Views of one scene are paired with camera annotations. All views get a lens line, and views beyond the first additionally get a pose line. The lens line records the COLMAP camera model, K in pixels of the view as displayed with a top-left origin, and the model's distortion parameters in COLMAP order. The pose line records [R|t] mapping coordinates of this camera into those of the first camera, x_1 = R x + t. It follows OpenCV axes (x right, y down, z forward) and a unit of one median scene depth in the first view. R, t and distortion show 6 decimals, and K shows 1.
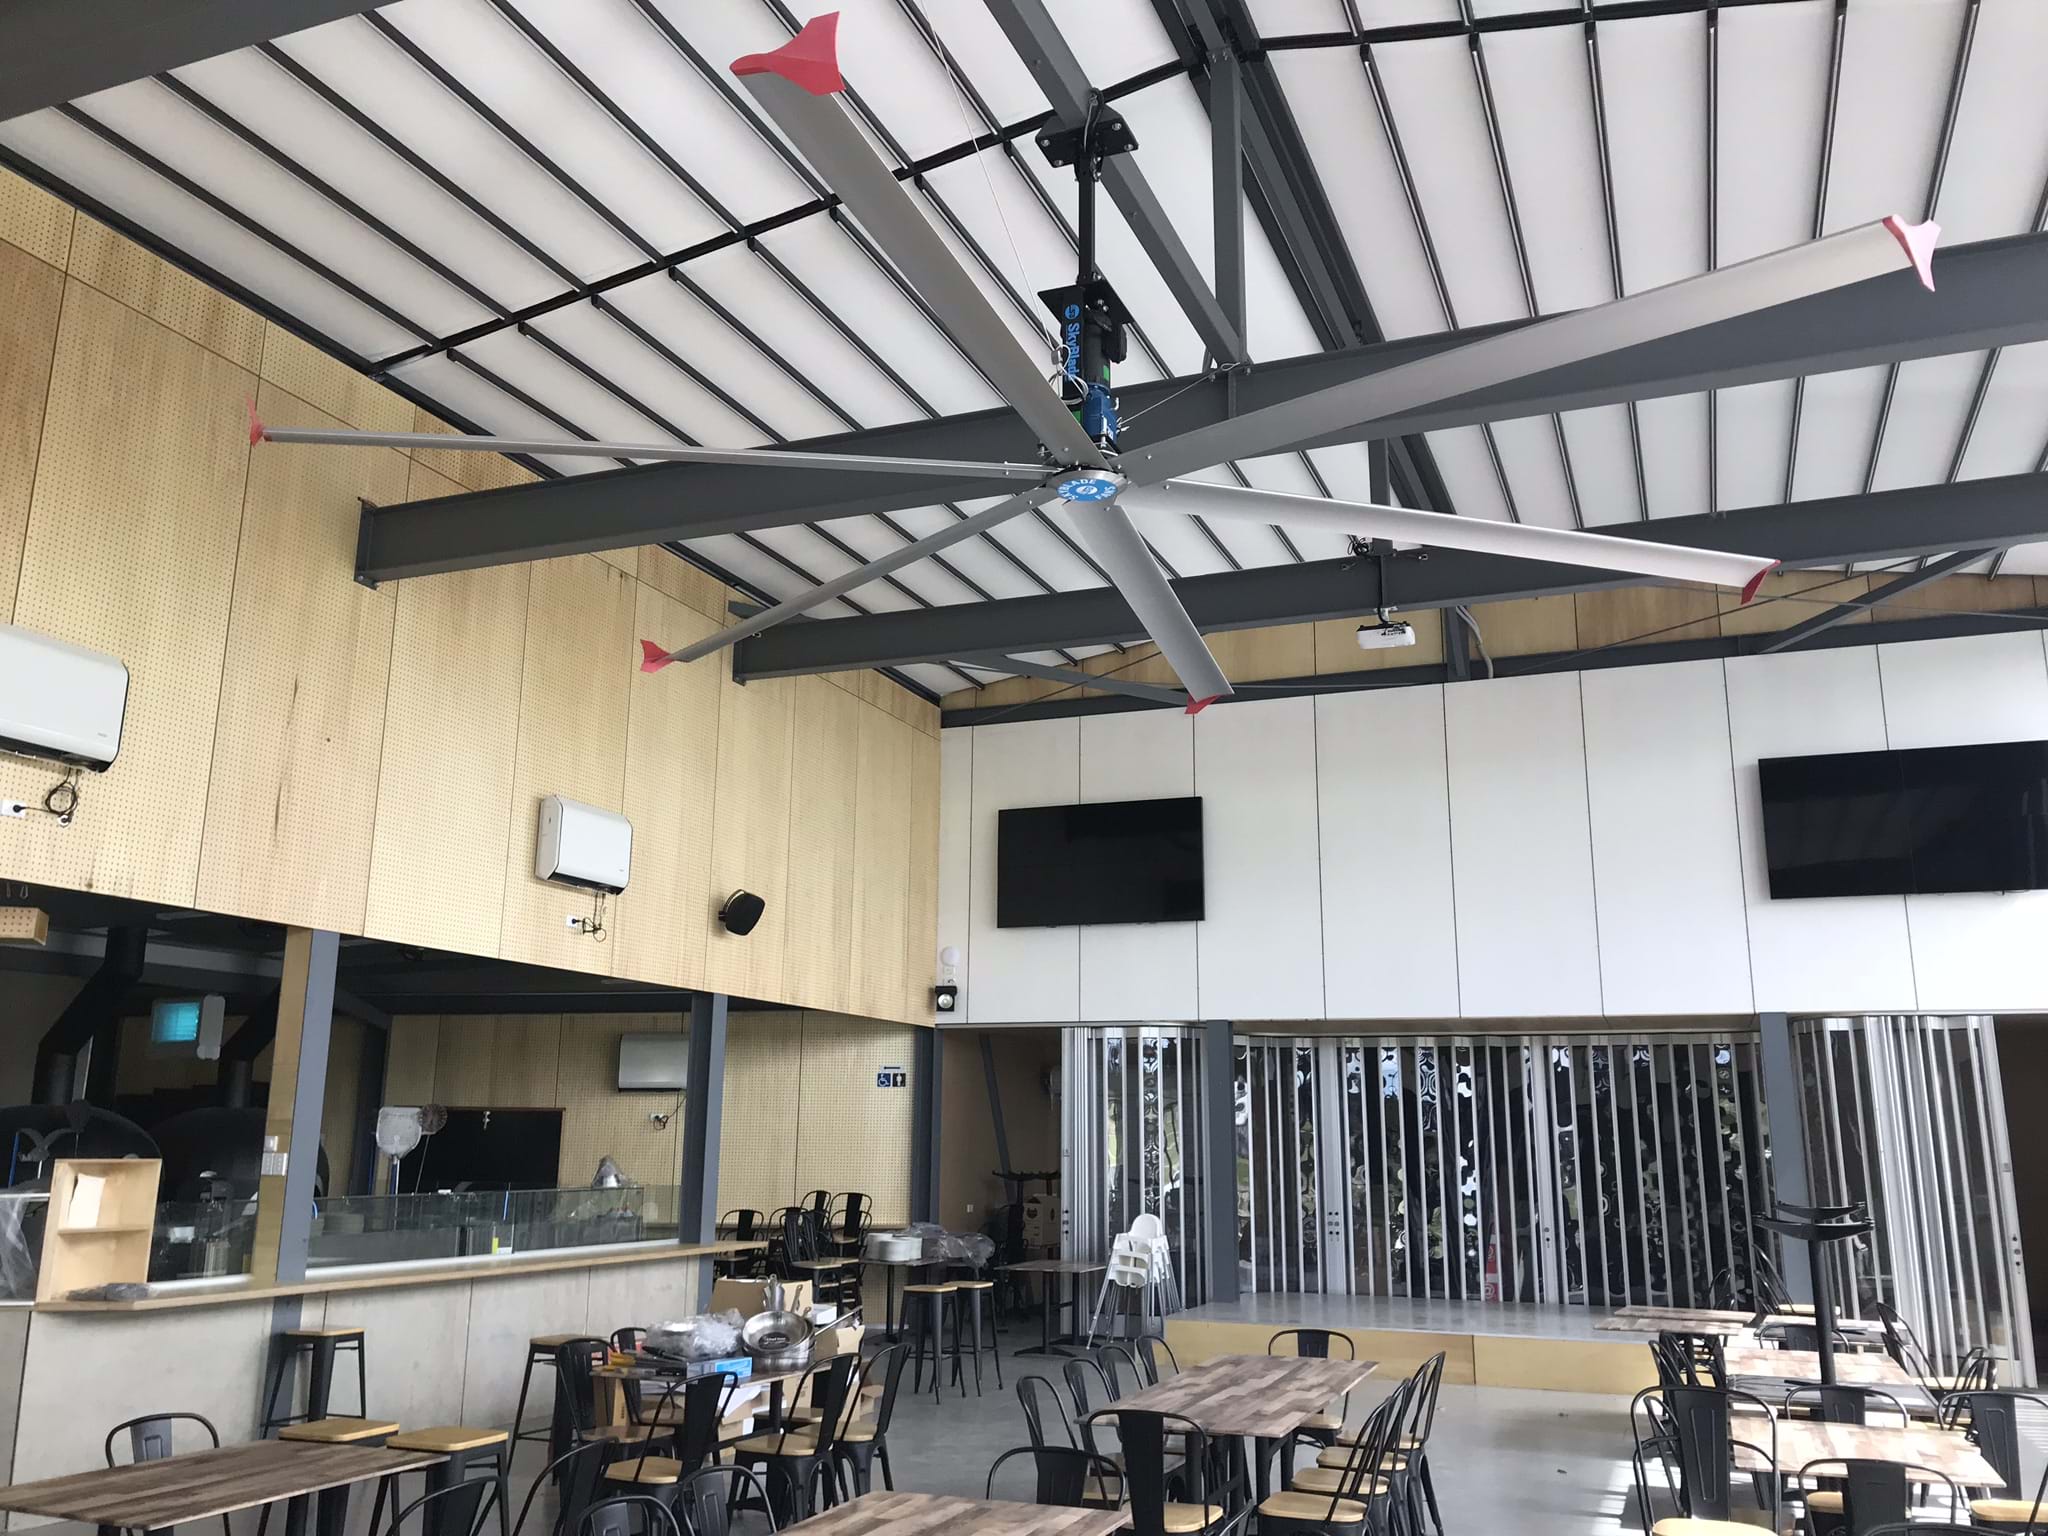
lens RADIAL K [[1689.0, 0, 1021.1], [0, 1689.0, 756.6], [0, 0, 1]] dist [0.053750, -0.107500]
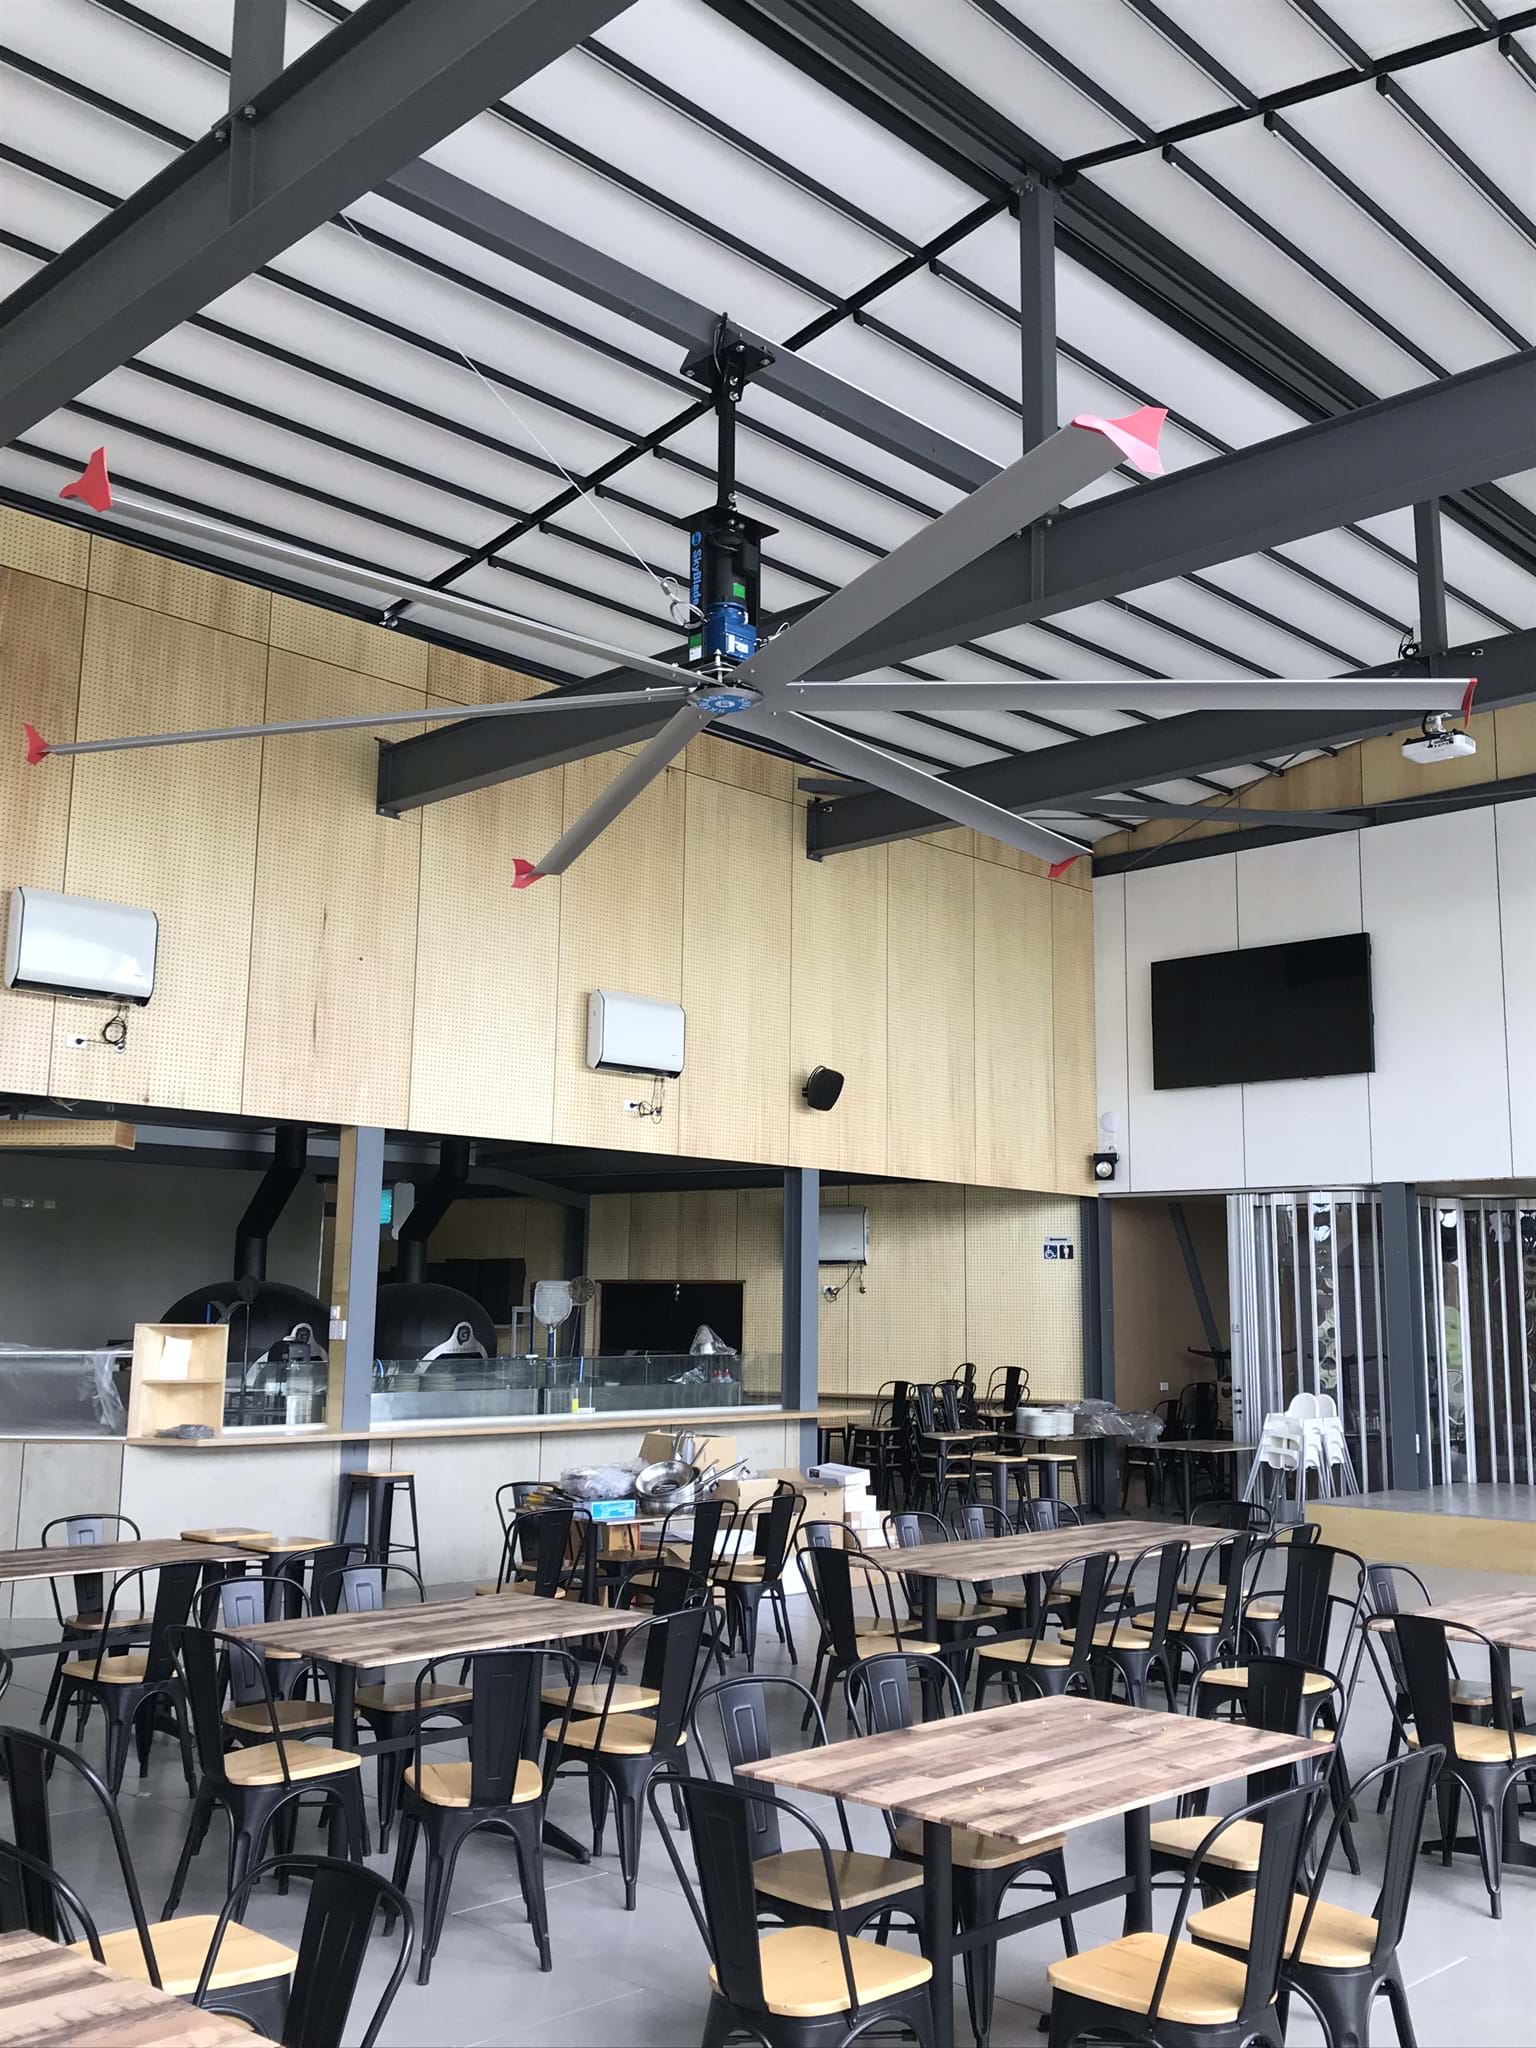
lens RADIAL K [[1892.0, 0, 768.0], [0, 1892.0, 1024.0], [0, 0, 1]] dist [0.118505, -0.518771]
pose [[0.926663, -0.055499, -0.371774, 0.227508], [0.080825, 0.995325, 0.052878, -0.008571], [0.367101, -0.079048, 0.926816, -0.054582]]
